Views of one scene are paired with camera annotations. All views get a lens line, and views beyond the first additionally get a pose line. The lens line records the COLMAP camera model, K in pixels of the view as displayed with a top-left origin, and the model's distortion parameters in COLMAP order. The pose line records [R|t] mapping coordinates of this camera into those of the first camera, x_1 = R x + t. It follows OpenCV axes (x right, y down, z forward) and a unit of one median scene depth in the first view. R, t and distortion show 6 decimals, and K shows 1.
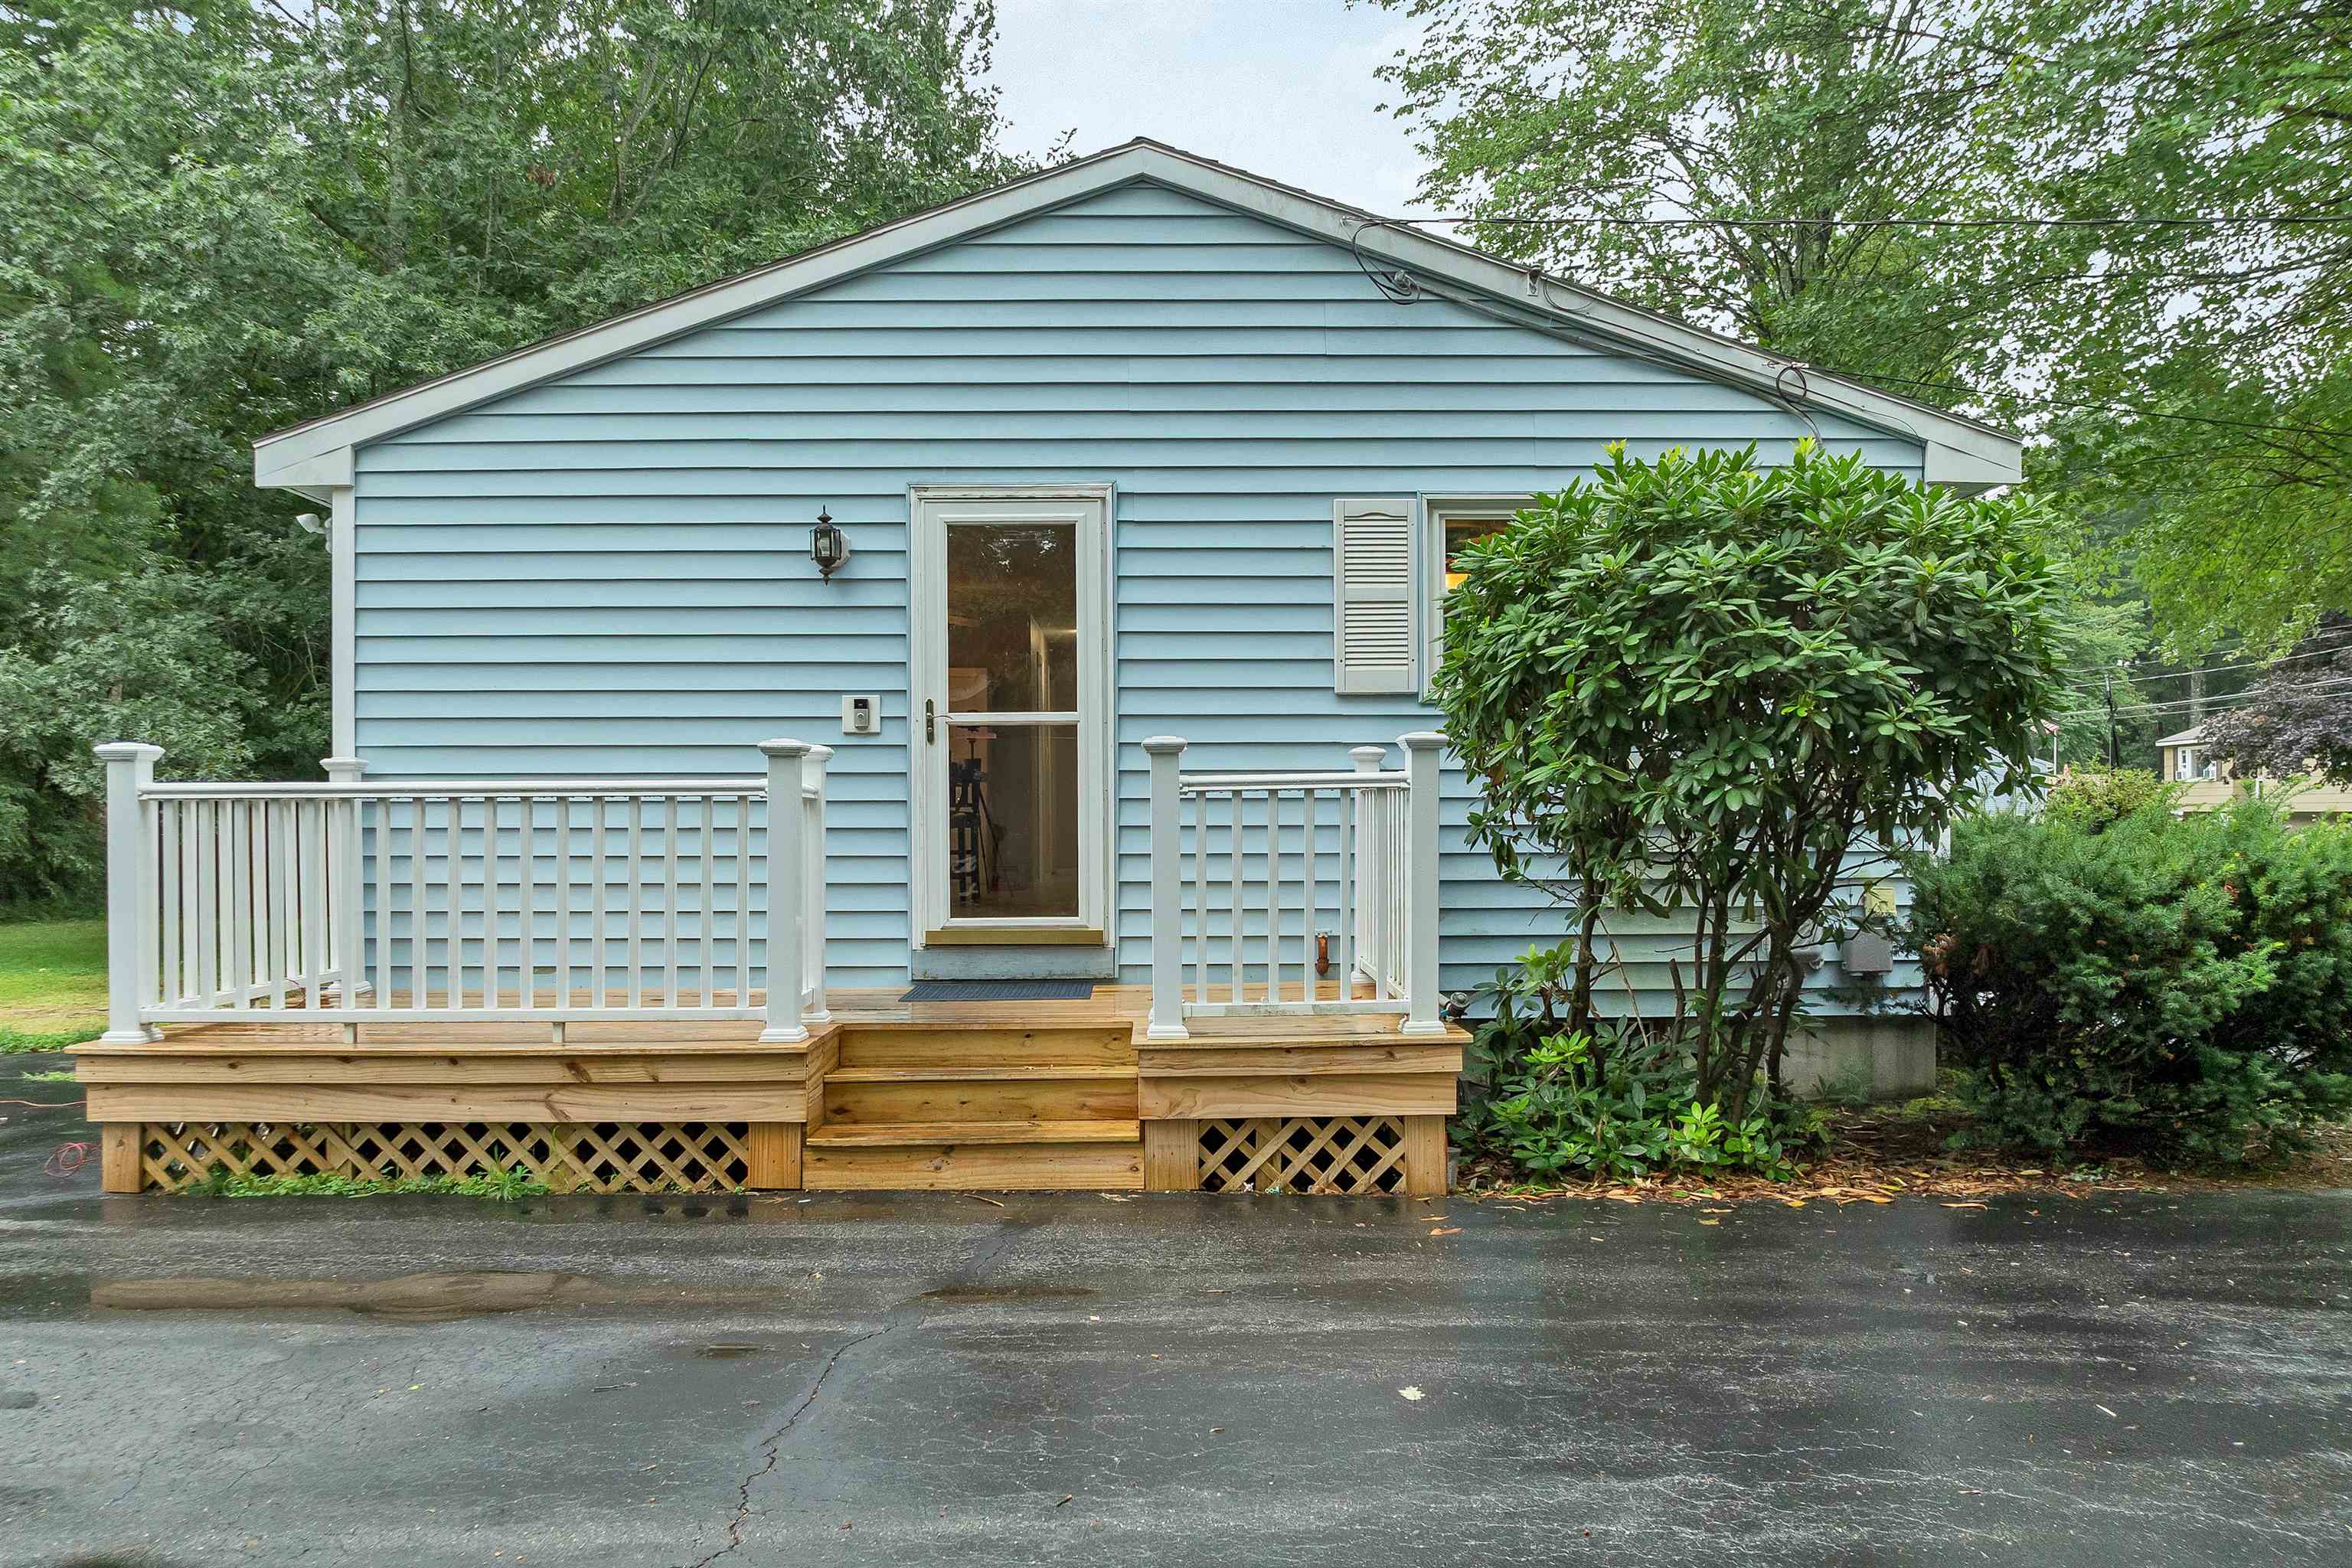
lens RADIAL K [[1705.3, 0, 1183.9], [0, 1705.3, 814.4], [0, 0, 1]] dist [-0.001820, -0.082541]
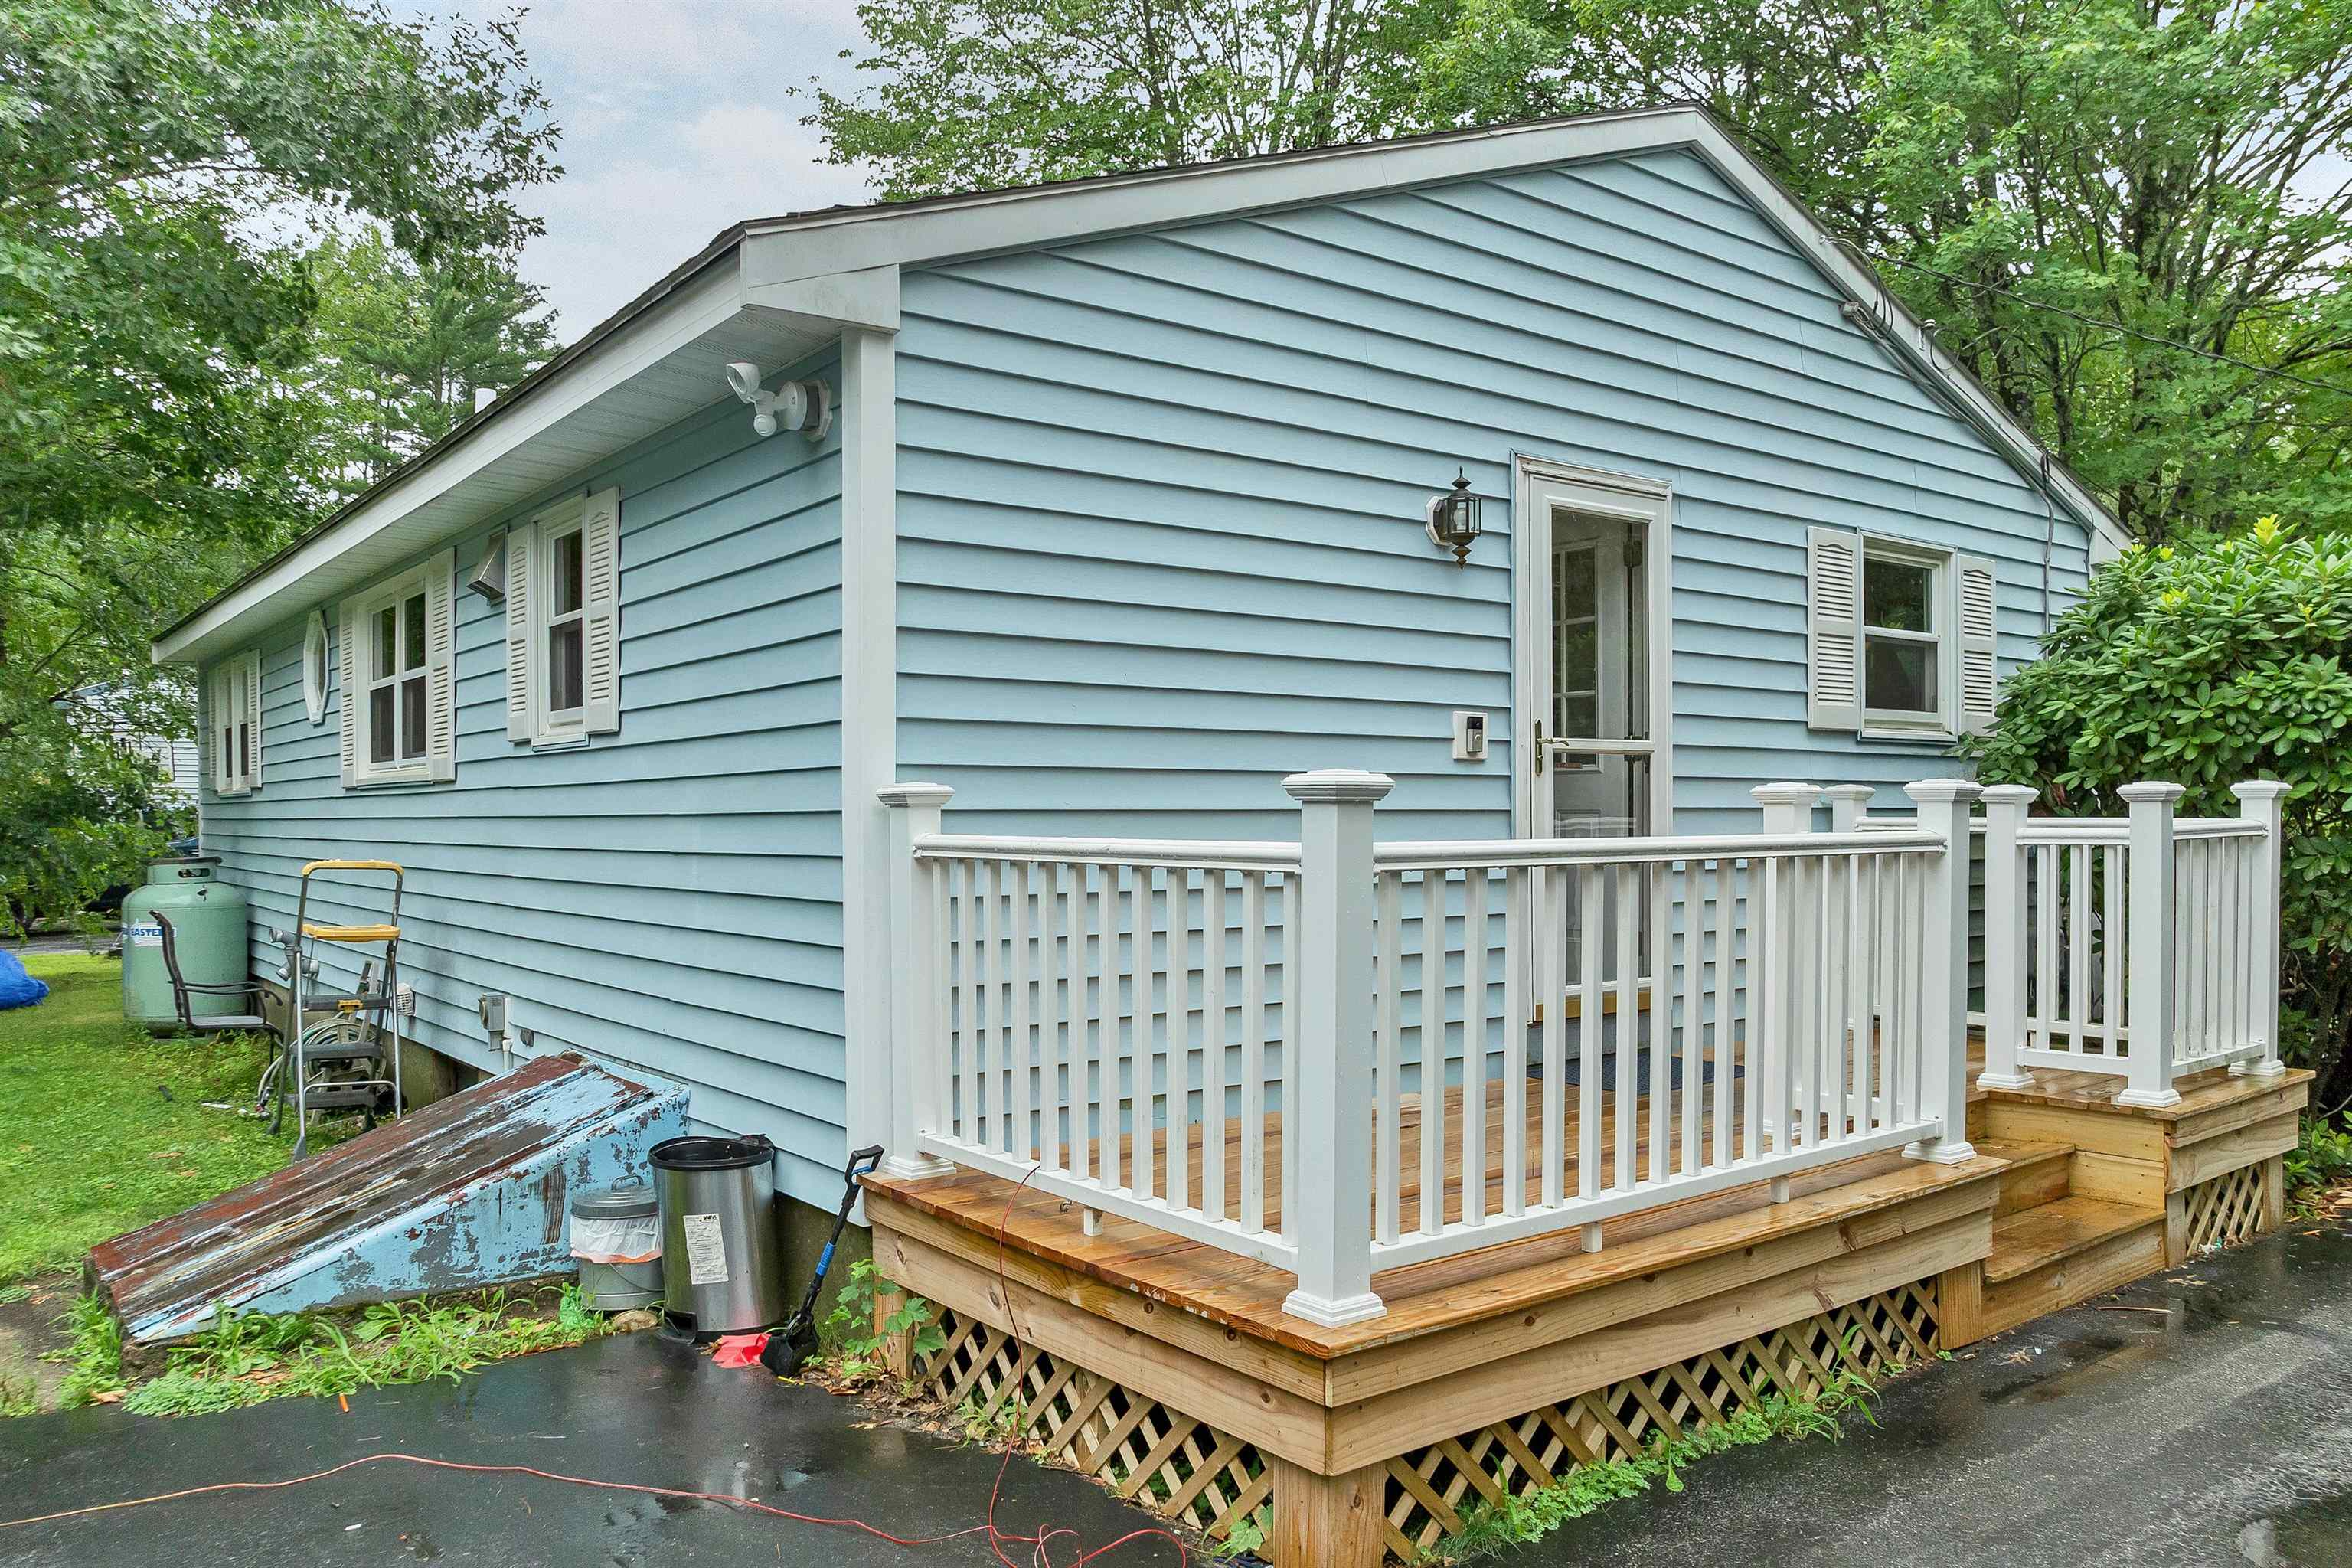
lens RADIAL K [[1705.3, 0, 1183.9], [0, 1705.3, 814.4], [0, 0, 1]] dist [-0.001820, -0.082541]
pose [[0.797003, 0.001064, 0.603974, -0.771599], [0.000023, 0.999998, -0.001792, -0.021085], [-0.603975, 0.001442, 0.797002, 0.451936]]
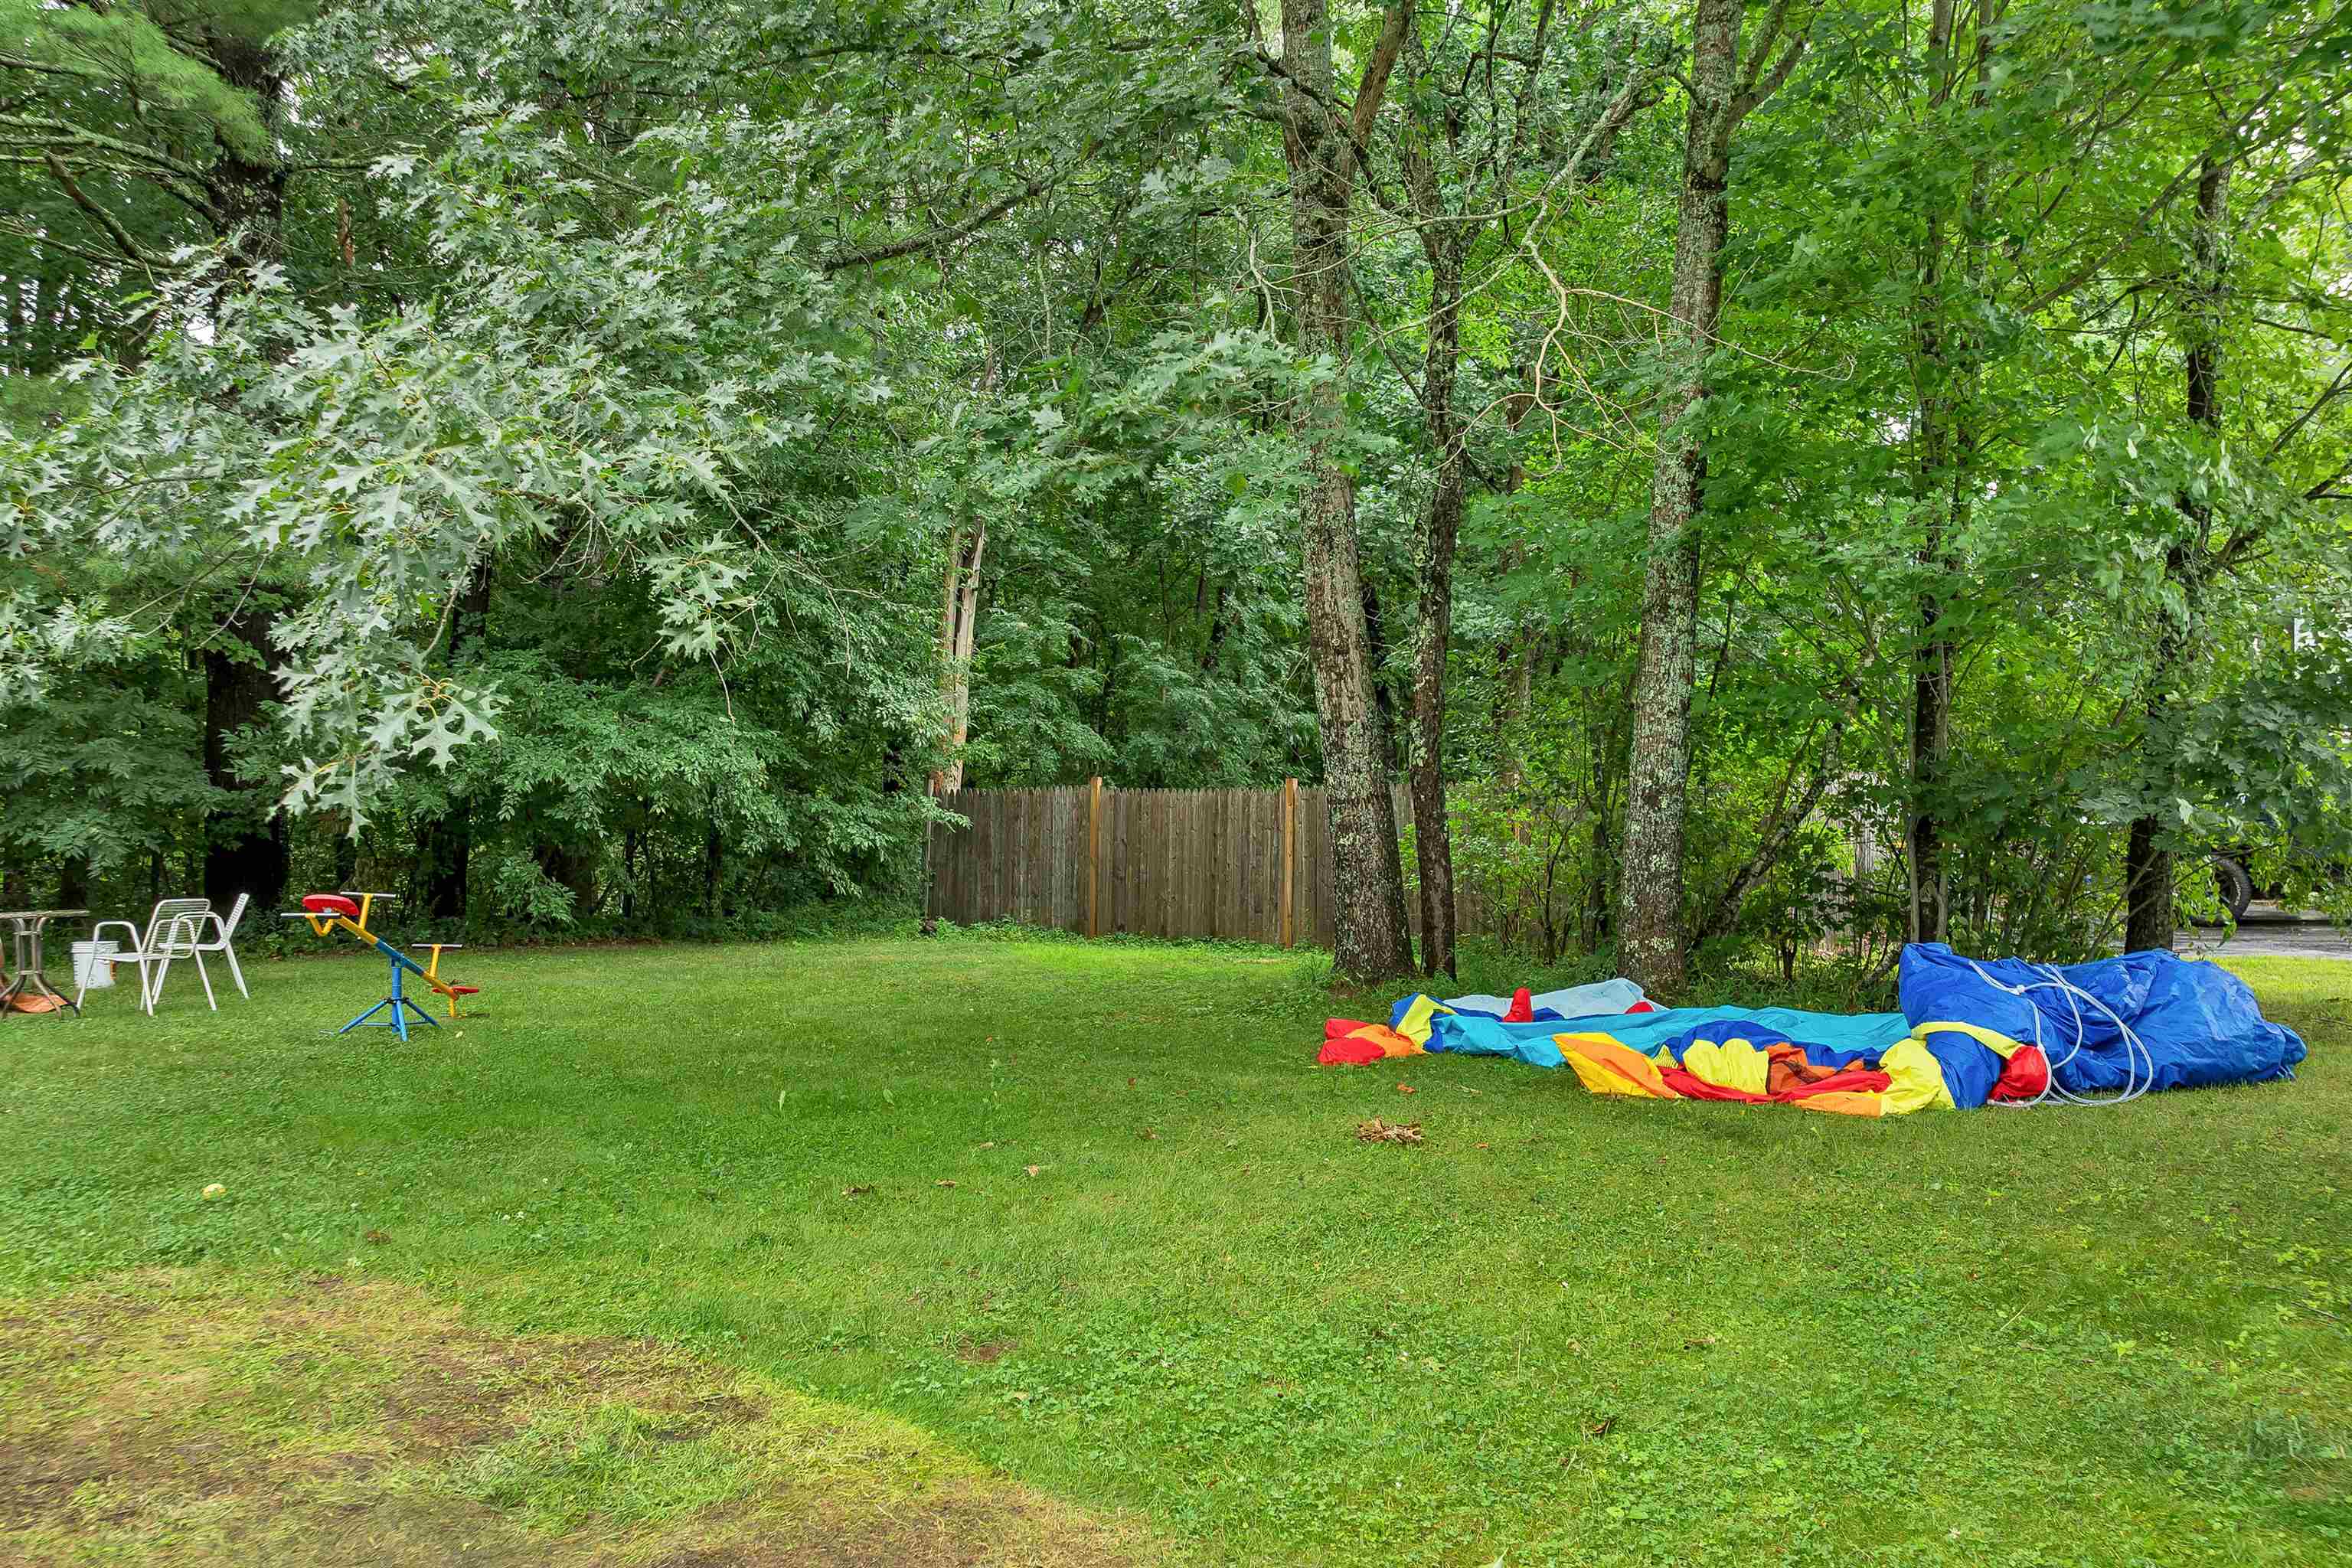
lens RADIAL K [[1705.3, 0, 1183.9], [0, 1705.3, 814.4], [0, 0, 1]] dist [-0.001820, -0.082541]
pose [[0.872495, 0.003112, -0.488612, -0.737739], [0.000015, 0.999980, 0.006398, 0.044566], [0.488622, -0.005589, 0.872478, 1.713749]]
